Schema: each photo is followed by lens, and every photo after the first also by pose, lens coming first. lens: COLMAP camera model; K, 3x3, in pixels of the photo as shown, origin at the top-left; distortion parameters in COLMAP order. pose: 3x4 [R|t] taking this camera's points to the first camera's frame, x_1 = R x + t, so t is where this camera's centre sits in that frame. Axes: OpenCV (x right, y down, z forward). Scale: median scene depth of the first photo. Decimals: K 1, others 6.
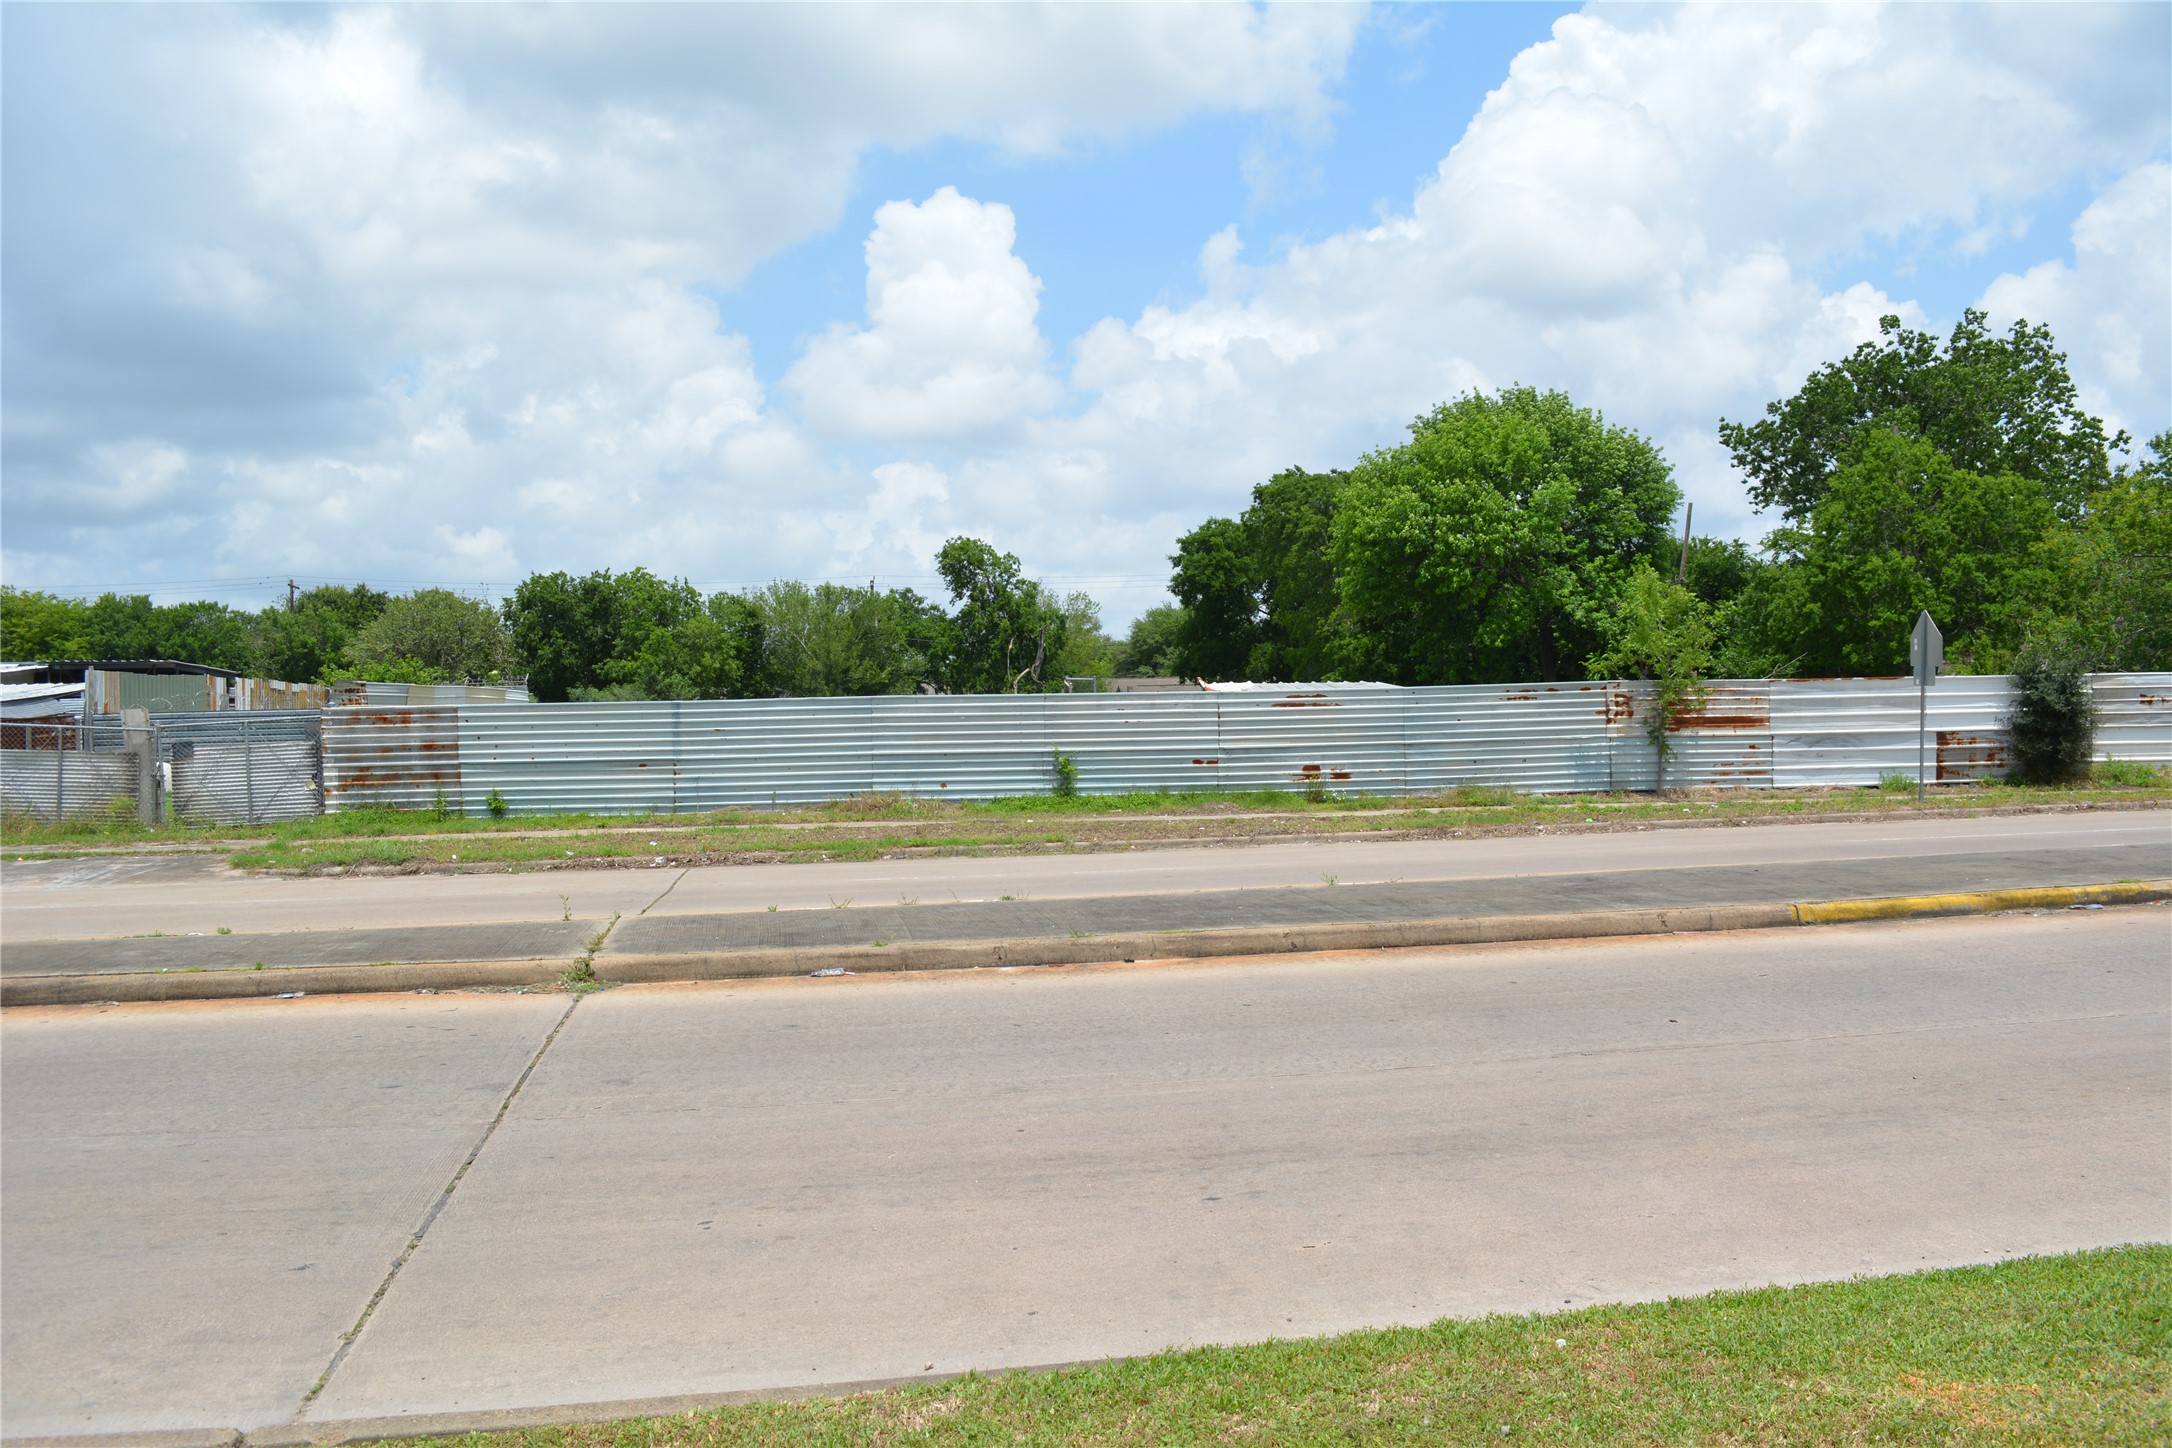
lens RADIAL K [[1716.5, 0, 1070.5], [0, 1716.5, 716.0], [0, 0, 1]] dist [-0.080803, 0.012193]
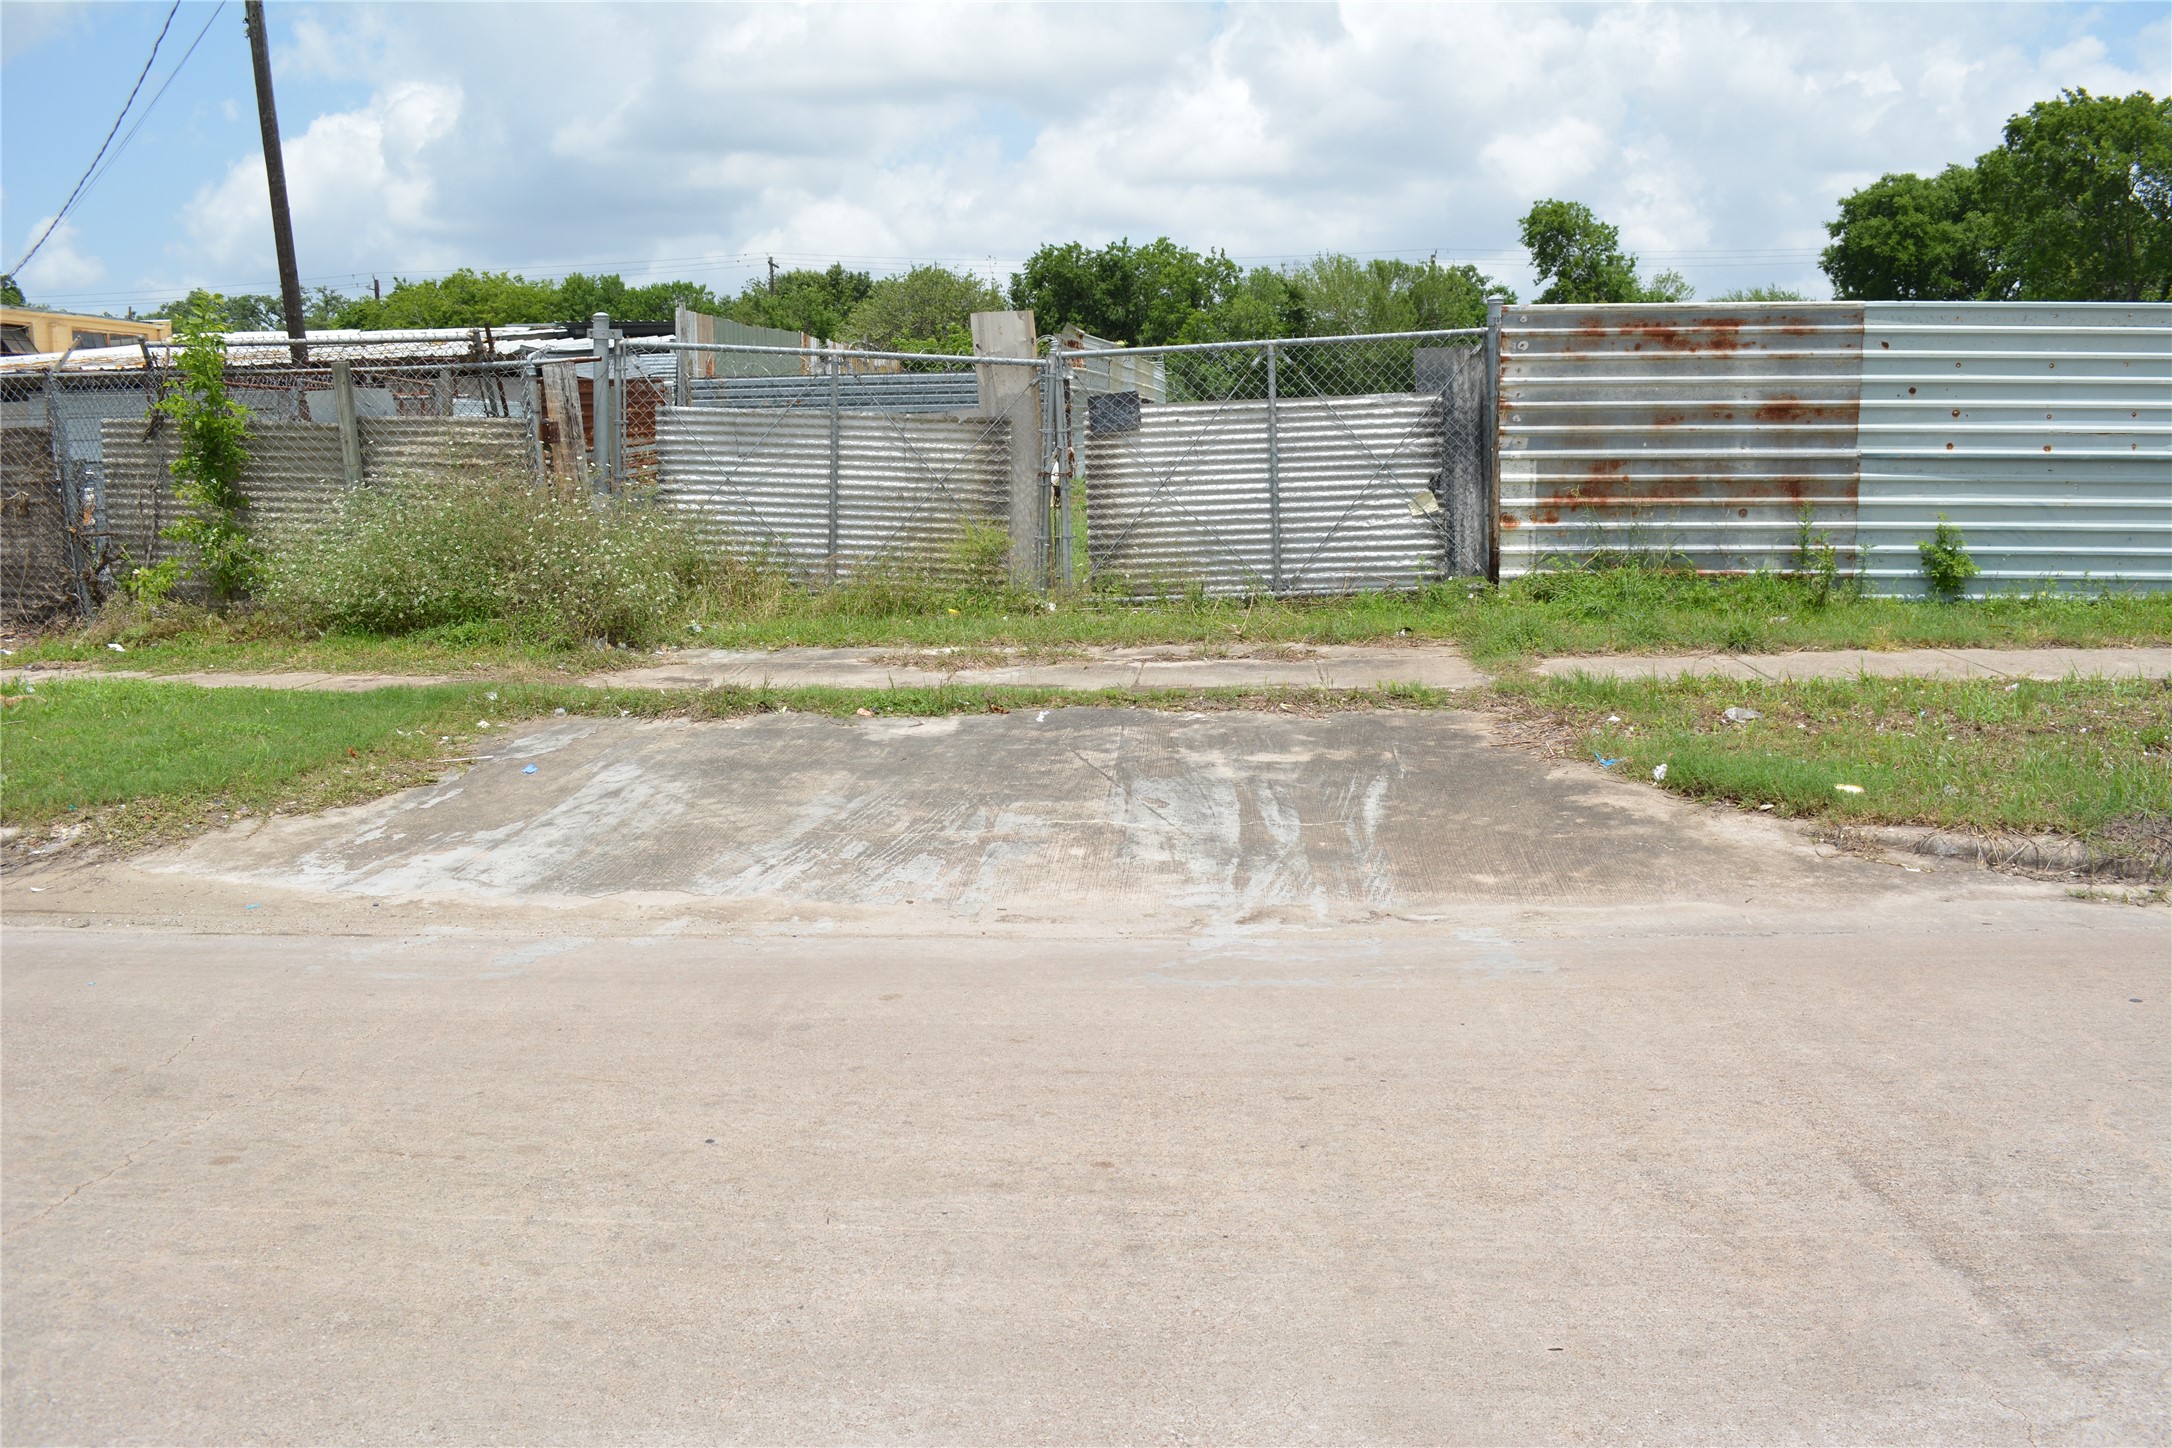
lens RADIAL K [[1716.5, 0, 1082.3], [0, 1716.5, 720.3], [0, 0, 1]] dist [-0.080803, 0.012193]
pose [[0.977119, 0.045215, -0.207833, -0.112422], [-0.009552, 0.985485, 0.169491, 0.005967], [0.212480, -0.163628, 0.963368, 0.146205]]
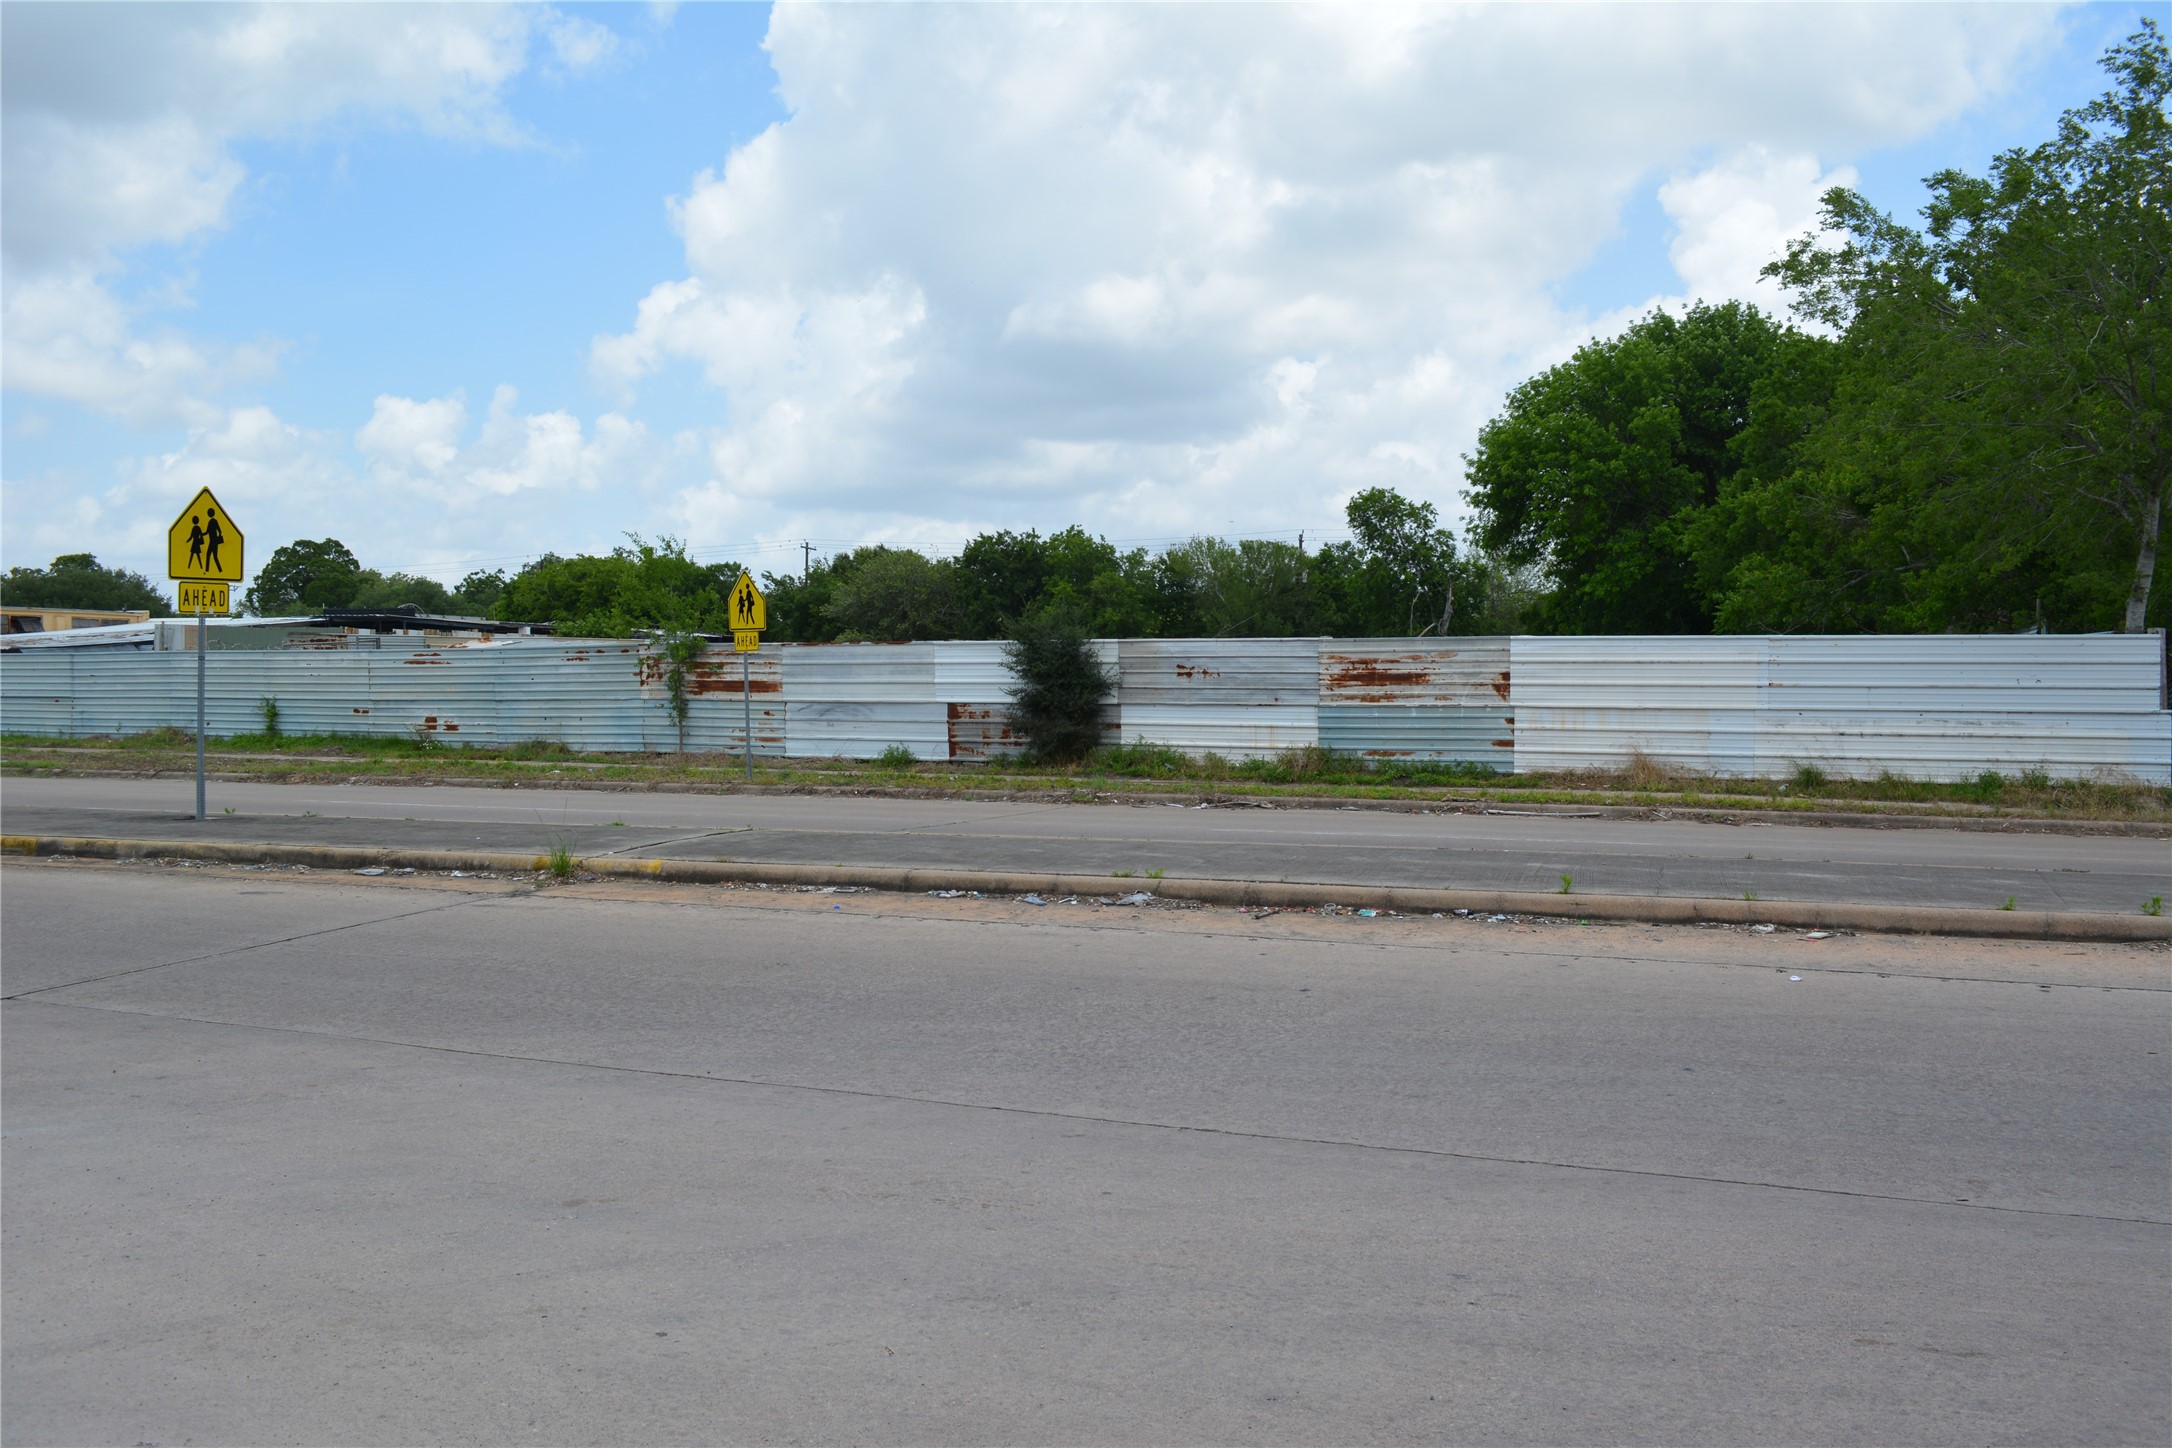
lens RADIAL K [[1716.5, 0, 1119.5], [0, 1716.5, 674.1], [0, 0, 1]] dist [-0.080803, 0.012193]
pose [[0.885719, 0.018456, -0.463854, 0.288759], [-0.016463, 0.999830, 0.008347, -0.004187], [0.463929, 0.000243, 0.885872, 0.066431]]
